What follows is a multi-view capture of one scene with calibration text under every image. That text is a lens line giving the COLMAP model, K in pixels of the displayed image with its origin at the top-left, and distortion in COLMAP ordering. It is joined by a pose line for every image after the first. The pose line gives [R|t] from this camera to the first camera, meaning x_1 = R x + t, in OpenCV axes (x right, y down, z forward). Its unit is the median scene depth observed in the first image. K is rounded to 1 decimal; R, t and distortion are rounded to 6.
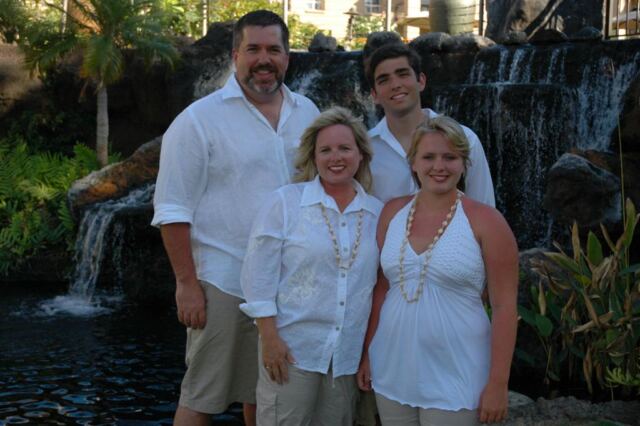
lens RADIAL K [[882.1, 0, 320.0], [0, 882.1, 213.0], [0, 0, 1]] dist [-0.000867, 0.295267]
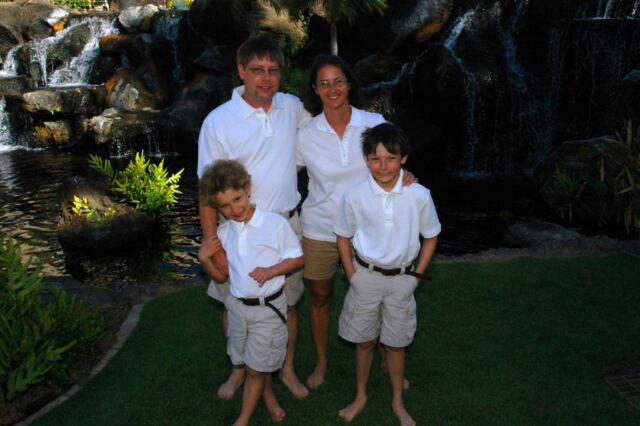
lens RADIAL K [[598.9, 0, 335.6], [0, 598.9, 184.3], [0, 0, 1]] dist [-0.157830, 0.149603]
pose [[0.960314, 0.043038, -0.275582, 0.066106], [-0.004331, 0.990206, 0.139548, -0.010390], [0.278889, -0.132816, 0.951095, -0.041370]]
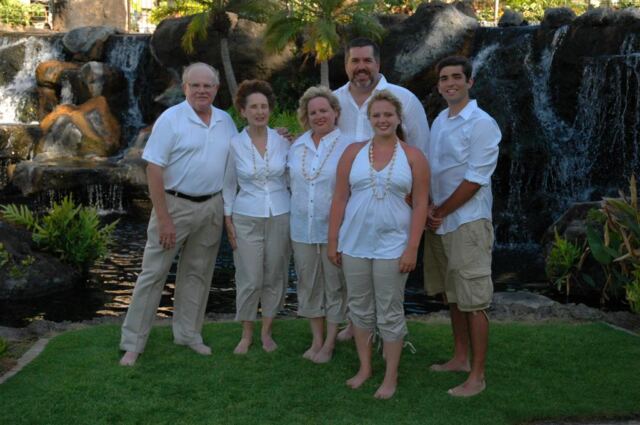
lens RADIAL K [[882.1, 0, 320.0], [0, 882.1, 212.5], [0, 0, 1]] dist [-0.000867, 0.295267]
pose [[0.936003, 0.052546, -0.348049, 0.218652], [-0.036534, 0.997957, 0.052414, 0.010612], [0.350092, -0.036344, 0.936010, -0.211164]]
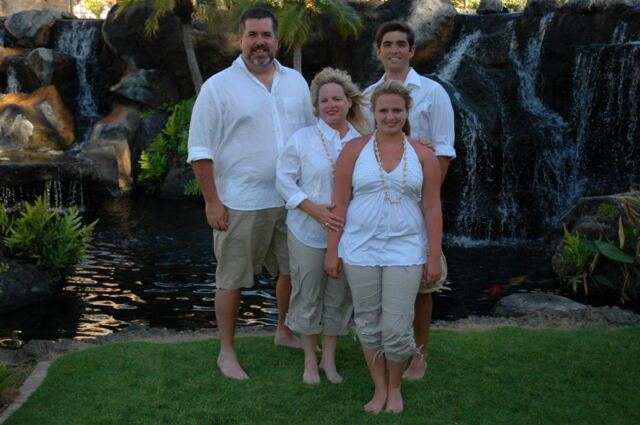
lens RADIAL K [[882.1, 0, 320.0], [0, 882.1, 212.5], [0, 0, 1]] dist [-0.000867, 0.295267]
pose [[0.963073, 0.045854, -0.265307, 0.123291], [-0.030599, 0.997647, 0.061355, 0.007777], [0.267496, -0.050972, 0.962210, -0.173905]]
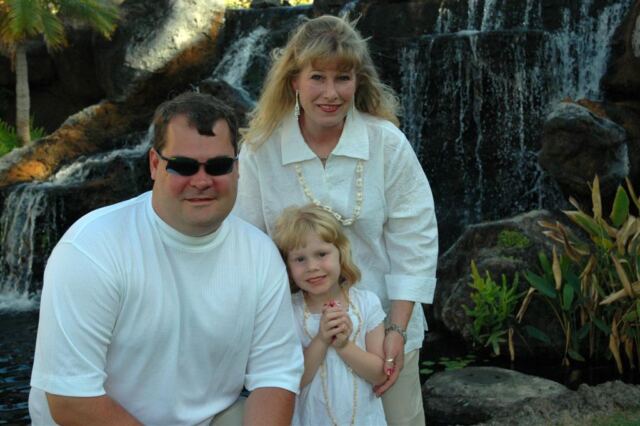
lens RADIAL K [[886.3, 0, 296.0], [0, 886.3, 196.9], [0, 0, 1]] dist [0.001122, 0.109357]
pose [[0.997024, -0.040901, 0.065349, -0.039623], [0.040901, 0.999162, 0.001352, 0.012177], [-0.065349, 0.001325, 0.997862, 0.108079]]
